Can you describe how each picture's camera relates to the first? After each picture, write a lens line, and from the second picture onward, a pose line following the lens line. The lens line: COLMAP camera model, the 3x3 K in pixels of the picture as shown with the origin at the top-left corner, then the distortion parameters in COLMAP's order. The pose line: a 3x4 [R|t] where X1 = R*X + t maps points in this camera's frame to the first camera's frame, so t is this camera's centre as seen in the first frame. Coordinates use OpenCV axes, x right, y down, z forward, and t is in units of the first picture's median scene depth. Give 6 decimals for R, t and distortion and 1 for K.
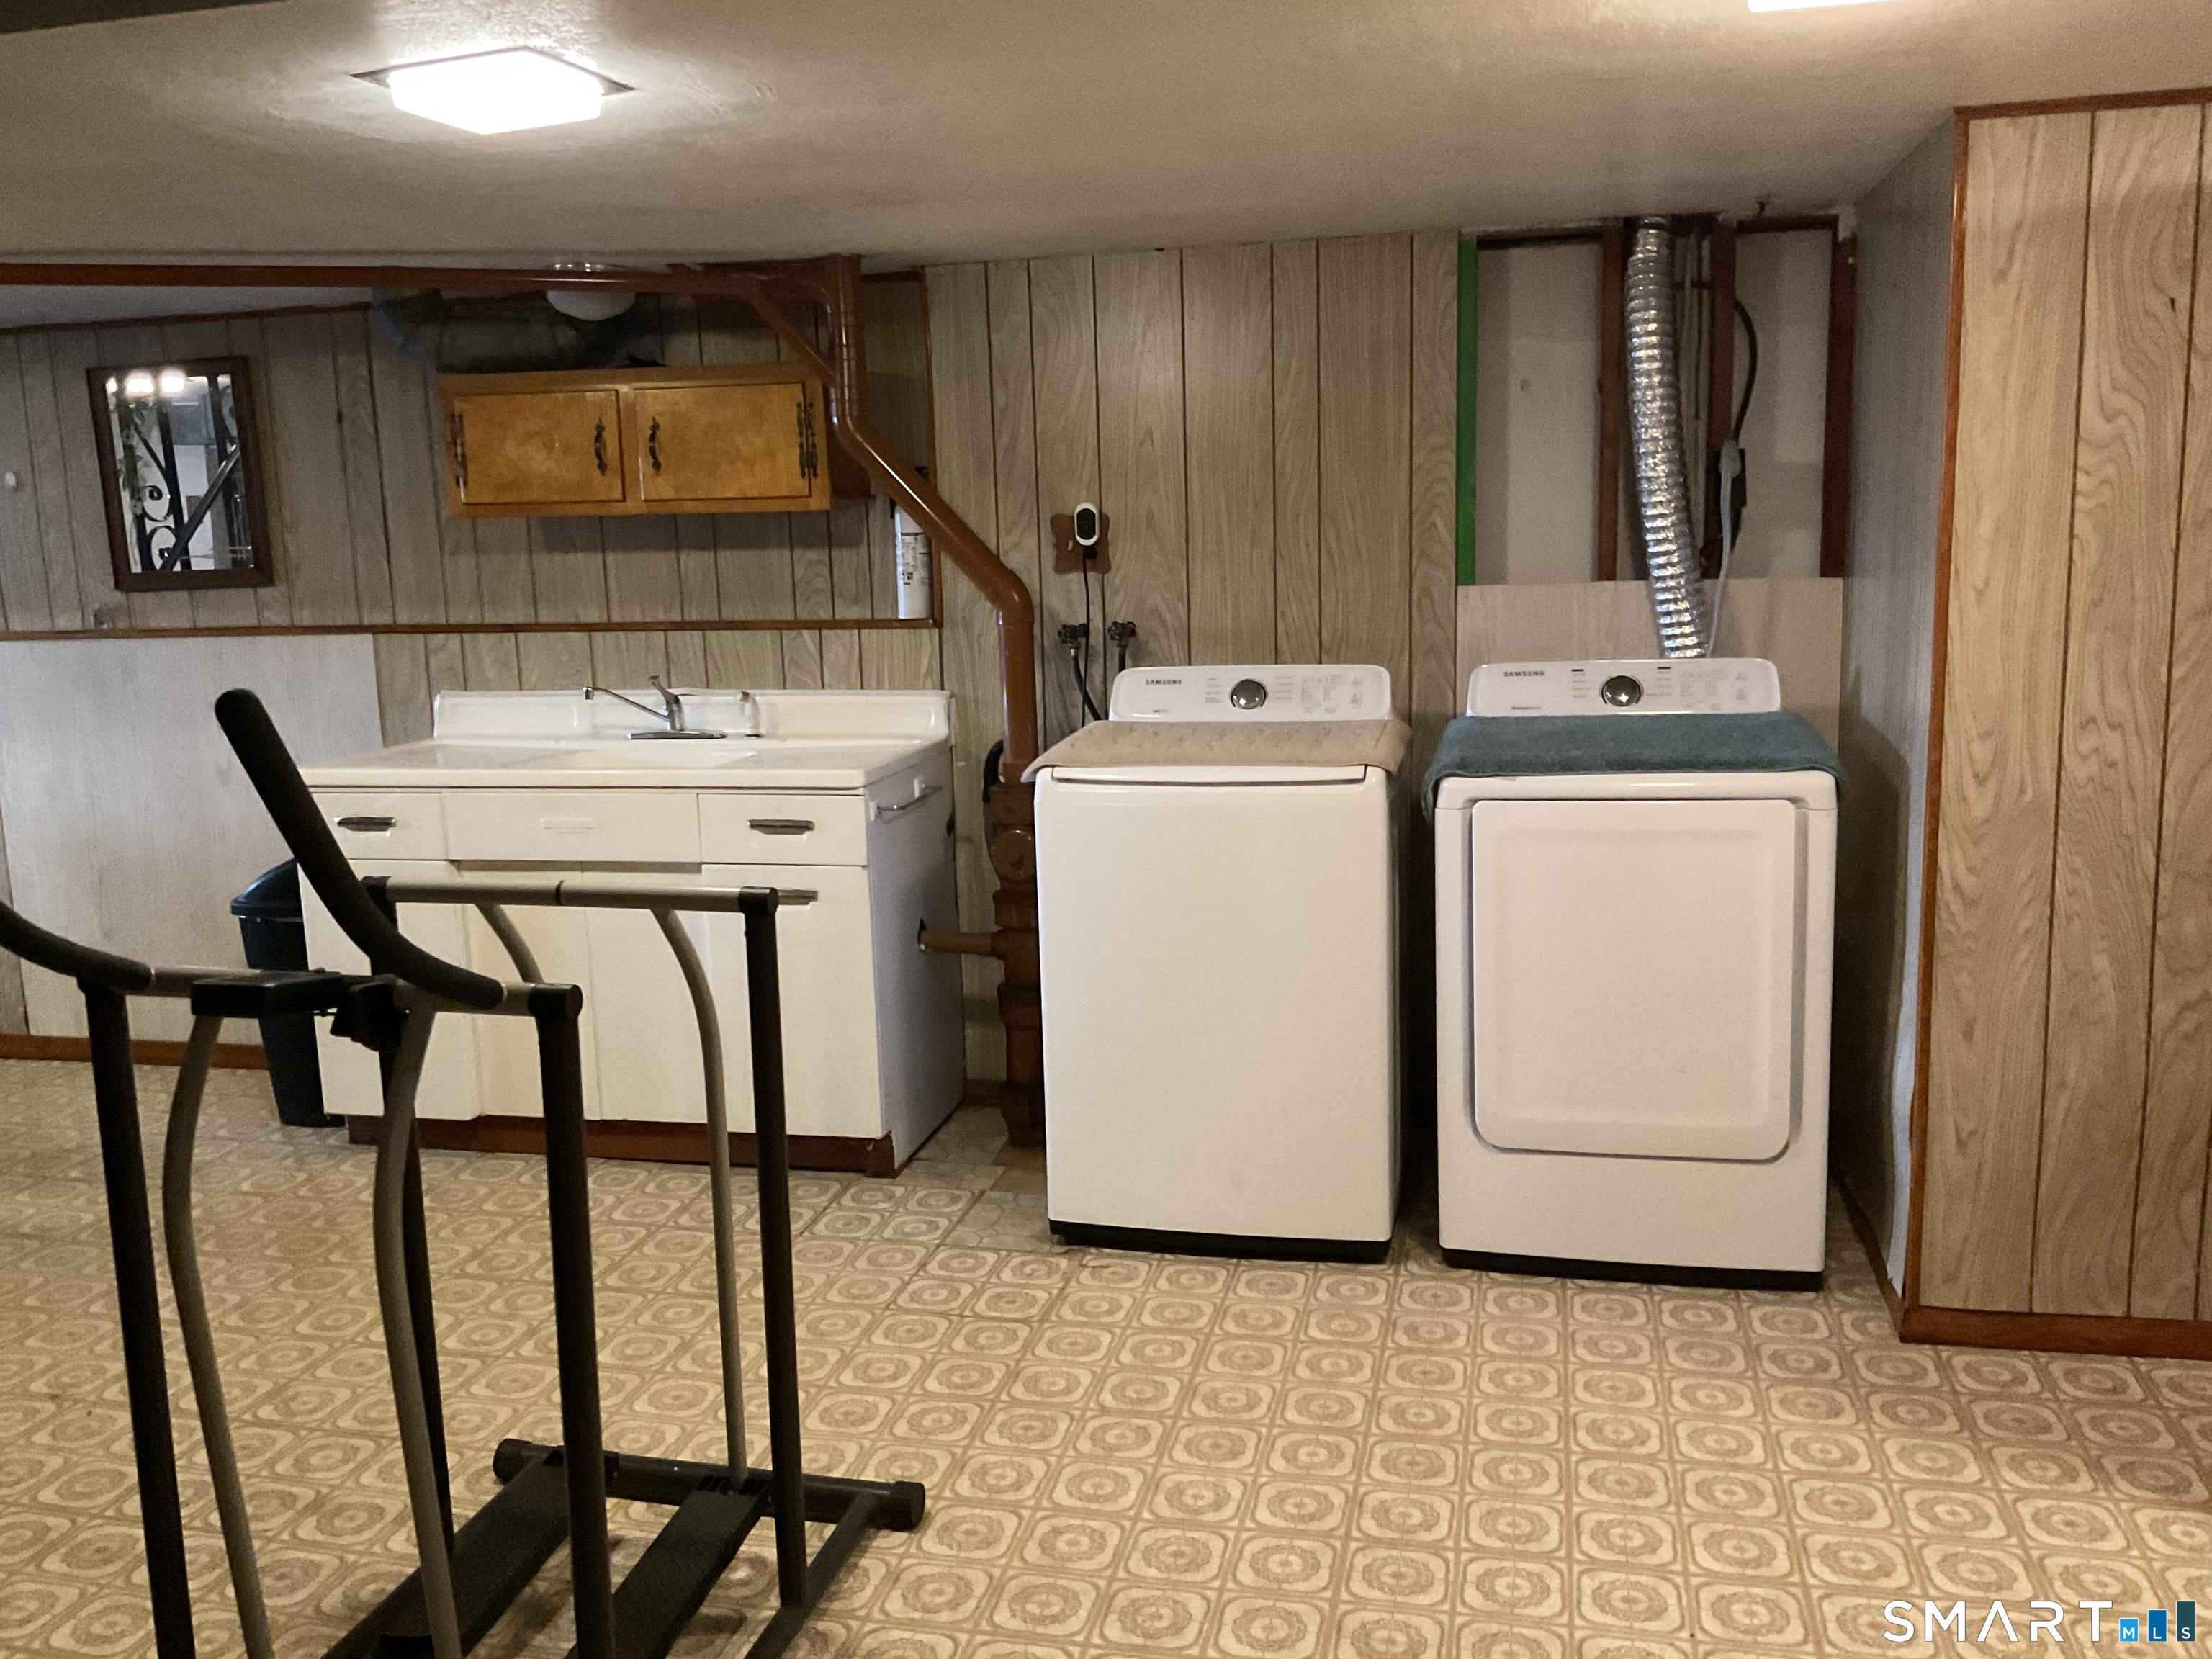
lens RADIAL K [[1838.2, 0, 1101.8], [0, 1838.2, 823.6], [0, 0, 1]] dist [0.084943, -0.157482]
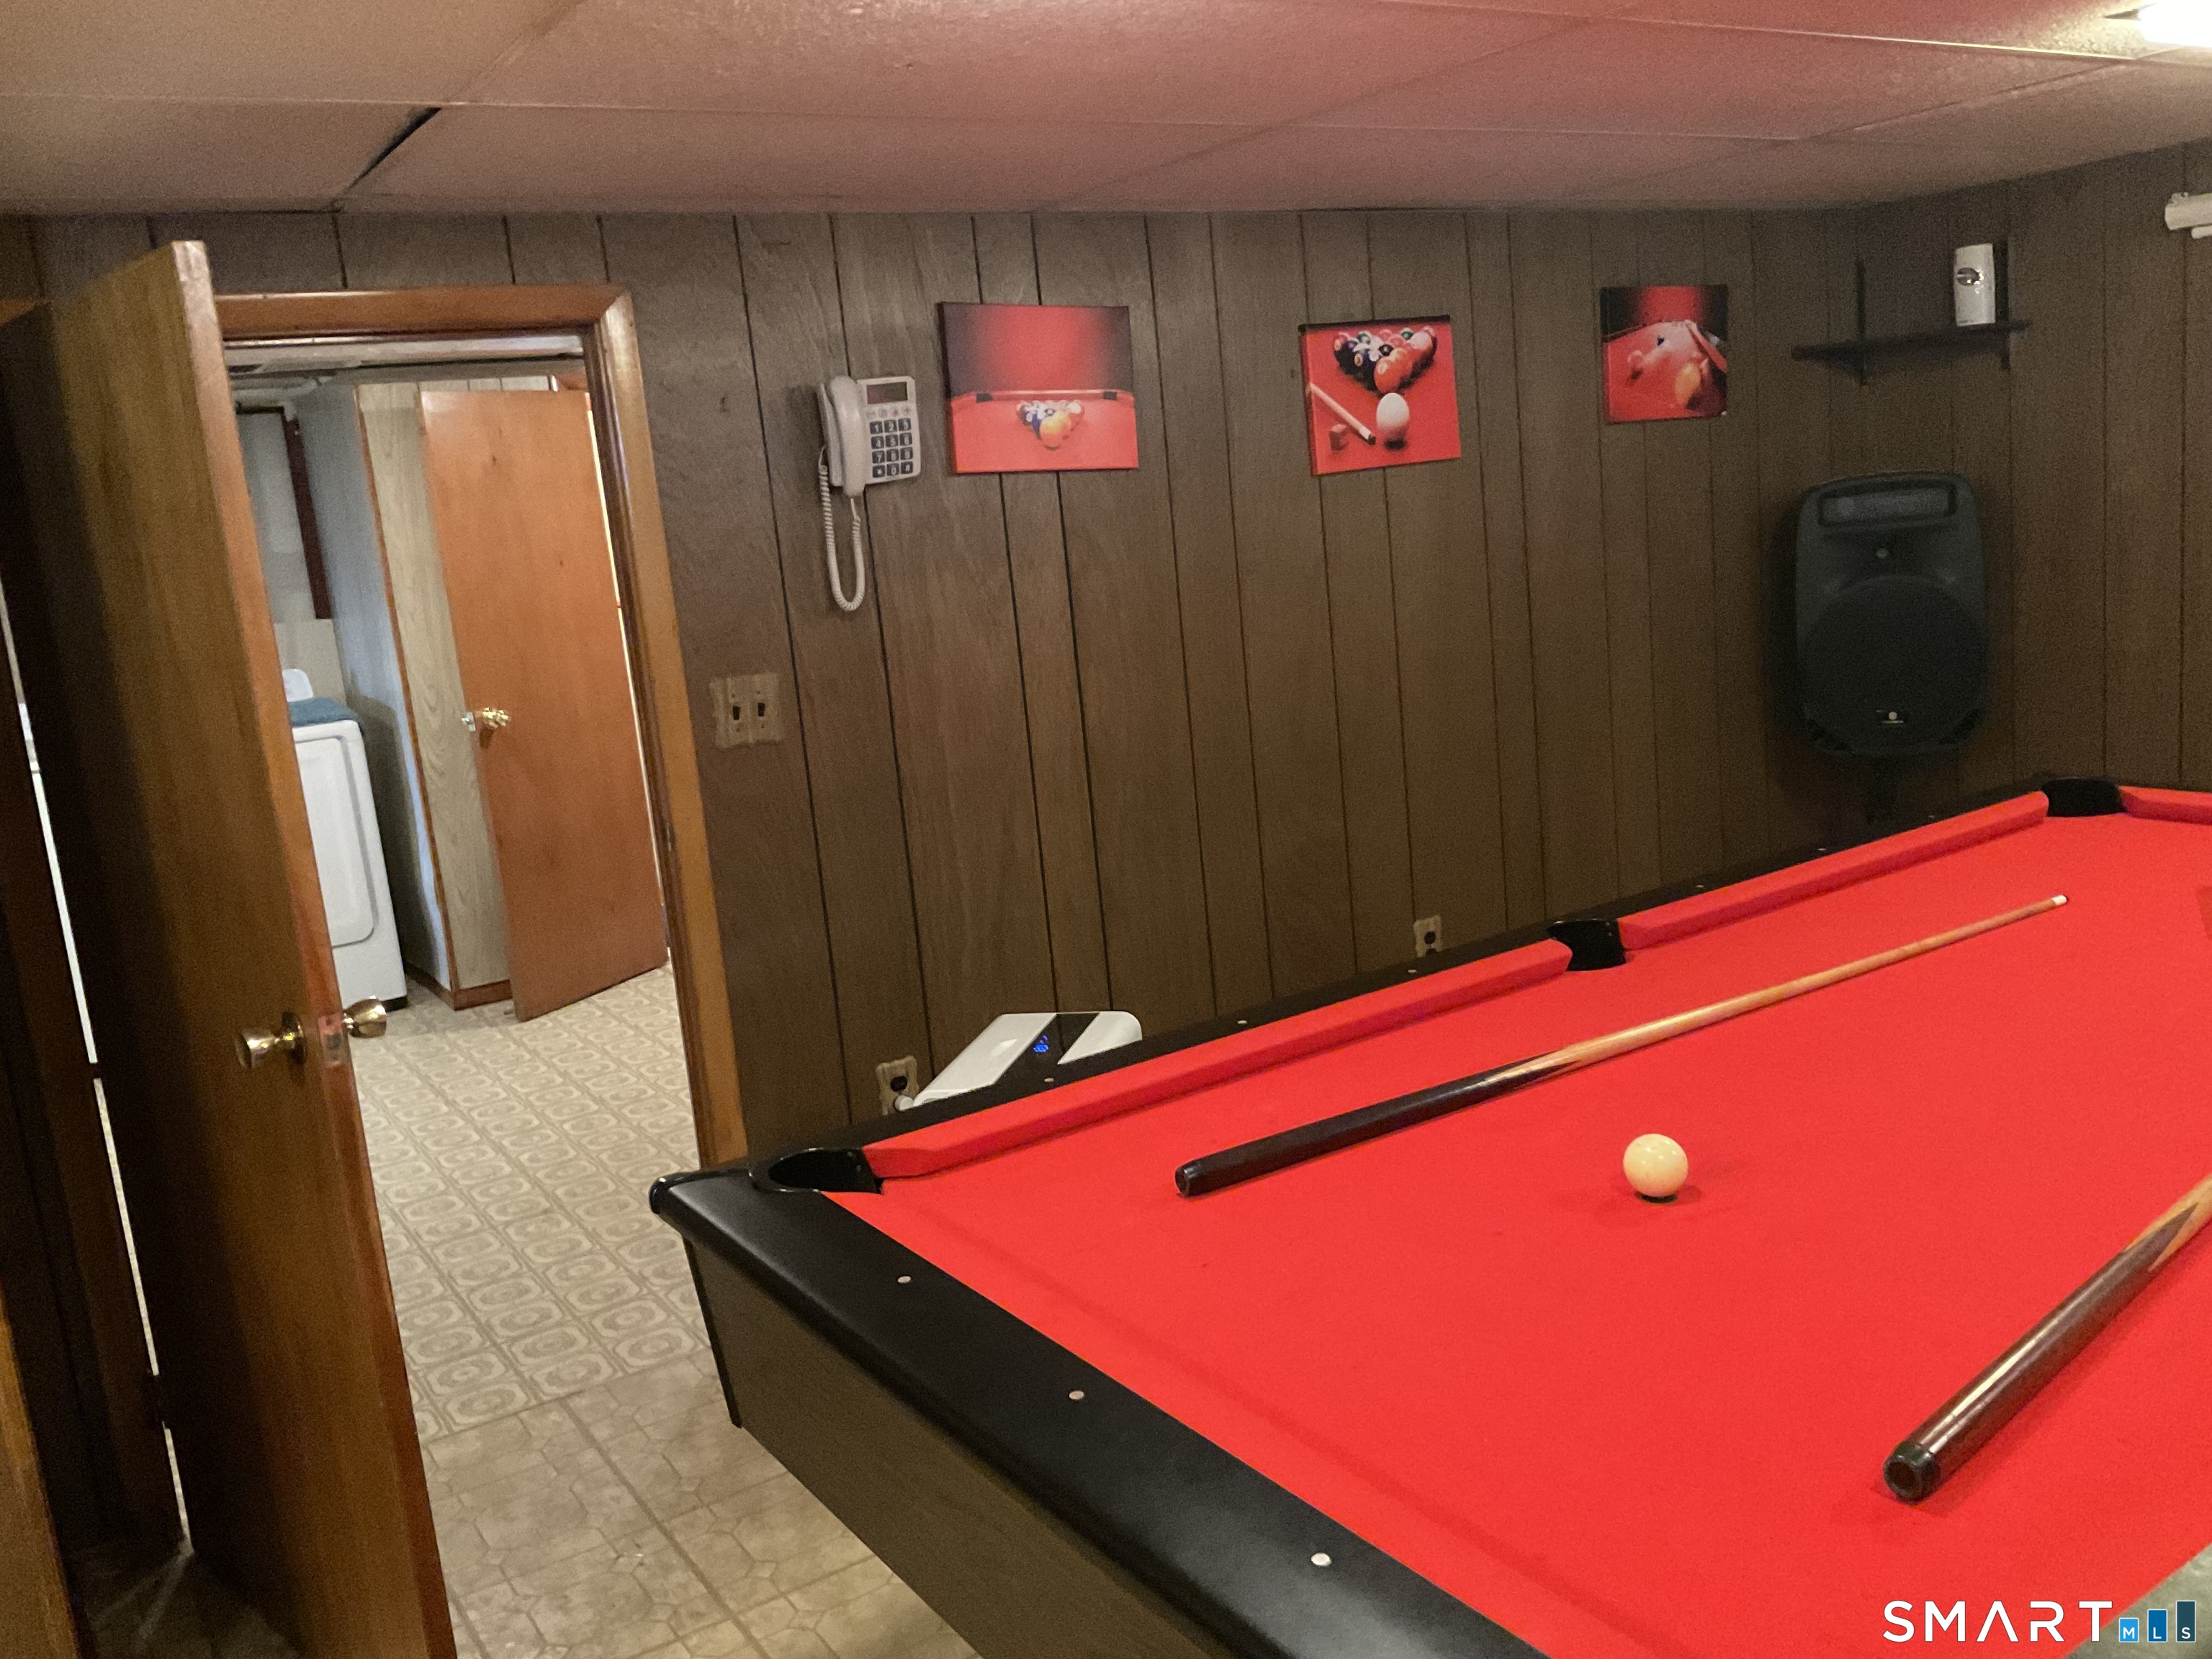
lens RADIAL K [[1838.2, 0, 1101.4], [0, 1838.2, 829.5], [0, 0, 1]] dist [0.084943, -0.157482]
pose [[0.696431, -0.167871, 0.697713, -0.388199], [0.190988, 0.980547, 0.045285, 0.136001], [-0.691743, 0.101717, 0.714945, -0.804168]]
